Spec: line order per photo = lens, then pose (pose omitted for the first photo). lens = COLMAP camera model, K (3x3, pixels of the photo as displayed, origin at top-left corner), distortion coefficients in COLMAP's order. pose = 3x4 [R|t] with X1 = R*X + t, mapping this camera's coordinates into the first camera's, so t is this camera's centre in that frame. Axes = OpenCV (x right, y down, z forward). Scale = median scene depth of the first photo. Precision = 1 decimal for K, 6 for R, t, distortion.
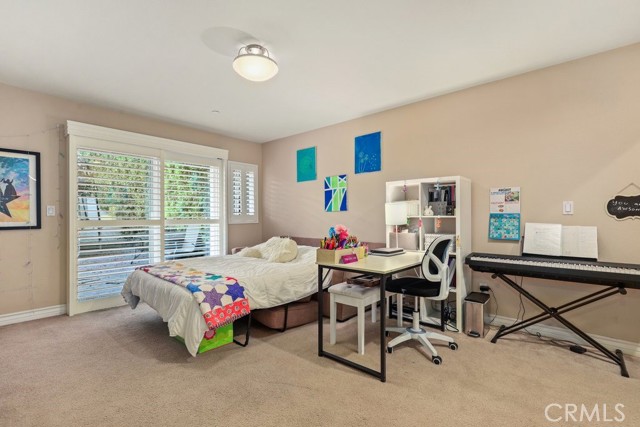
lens RADIAL K [[289.3, 0, 324.1], [0, 289.3, 216.8], [0, 0, 1]] dist [0.001841, 0.000261]
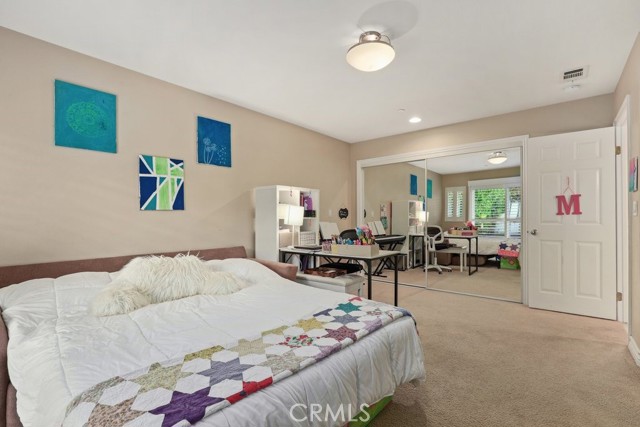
lens RADIAL K [[296.7, 0, 322.0], [0, 296.7, 216.6], [0, 0, 1]] dist [-0.012699, 0.001610]
pose [[-0.010206, 0.008151, 0.999915, -0.704585], [0.003571, 0.999961, -0.008115, 0.002667], [-0.999942, 0.003488, -0.010235, 0.698216]]
